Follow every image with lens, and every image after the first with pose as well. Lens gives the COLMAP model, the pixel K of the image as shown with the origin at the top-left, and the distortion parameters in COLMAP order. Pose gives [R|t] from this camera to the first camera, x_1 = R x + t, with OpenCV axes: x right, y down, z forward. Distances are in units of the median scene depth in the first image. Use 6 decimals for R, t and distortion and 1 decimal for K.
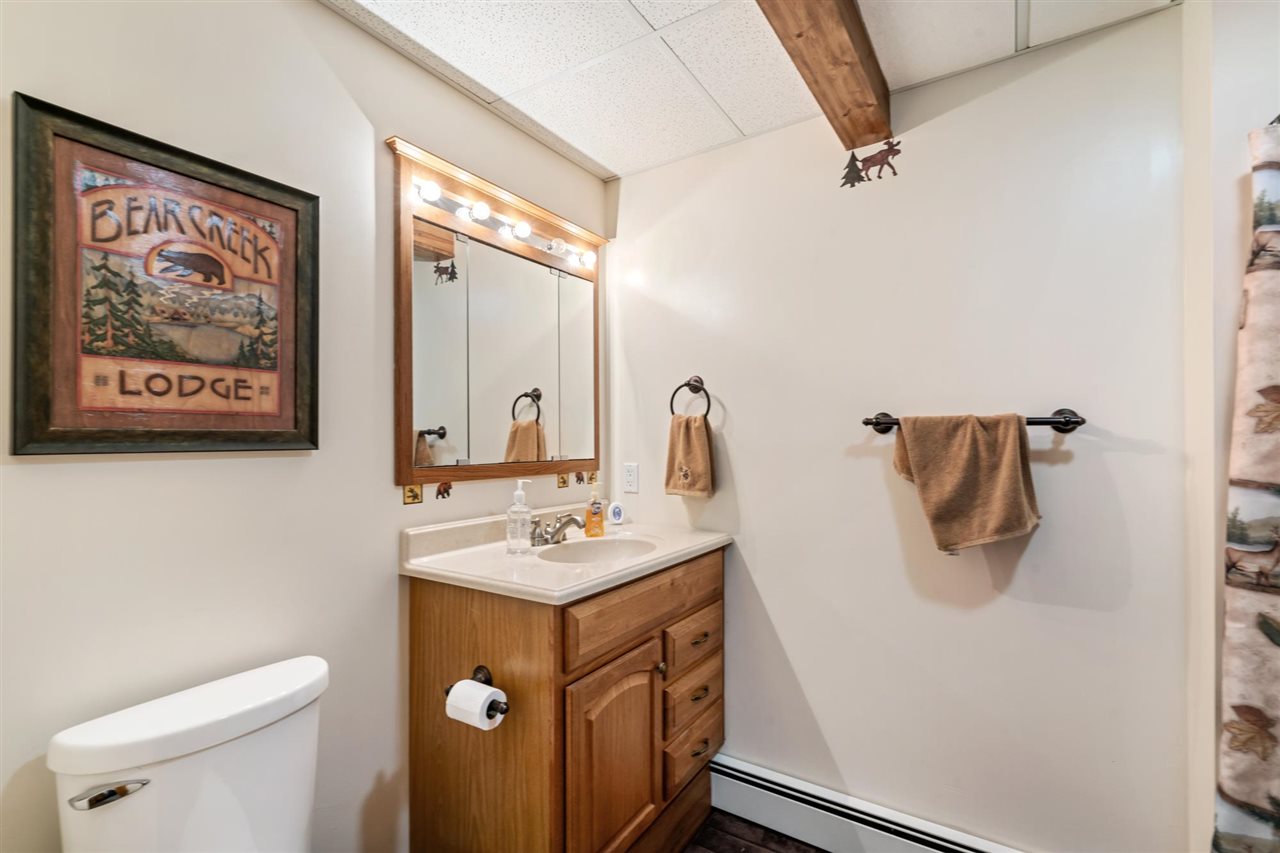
lens RADIAL K [[577.4, 0, 641.4], [0, 577.4, 433.5], [0, 0, 1]] dist [-0.003830, 0.001806]
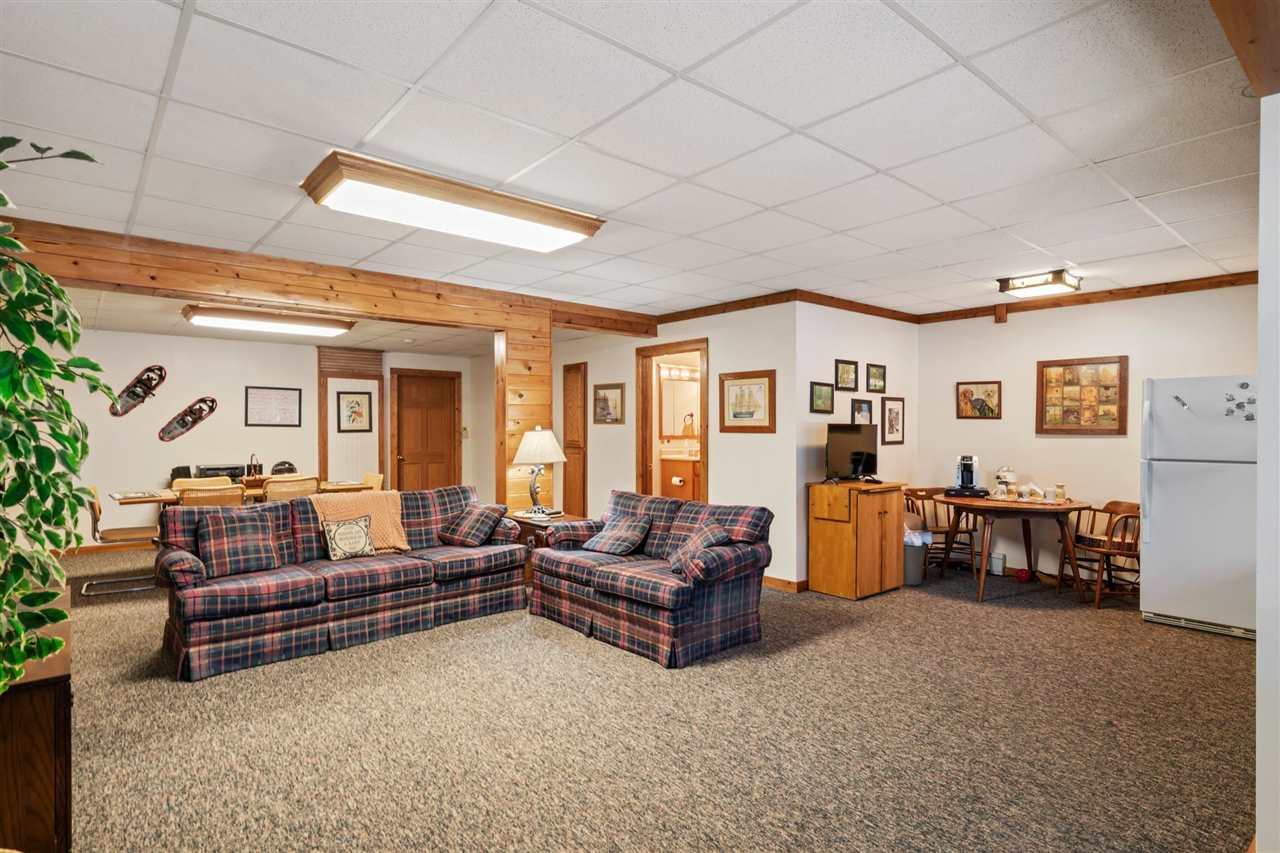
lens RADIAL K [[664.2, 0, 638.6], [0, 664.2, 424.9], [0, 0, 1]] dist [0.003031, 0.000691]
pose [[0.958033, 0.006226, -0.286589, 0.867991], [-0.002637, 0.999913, 0.012907, -0.086833], [0.286644, -0.011610, 0.957967, -3.837984]]
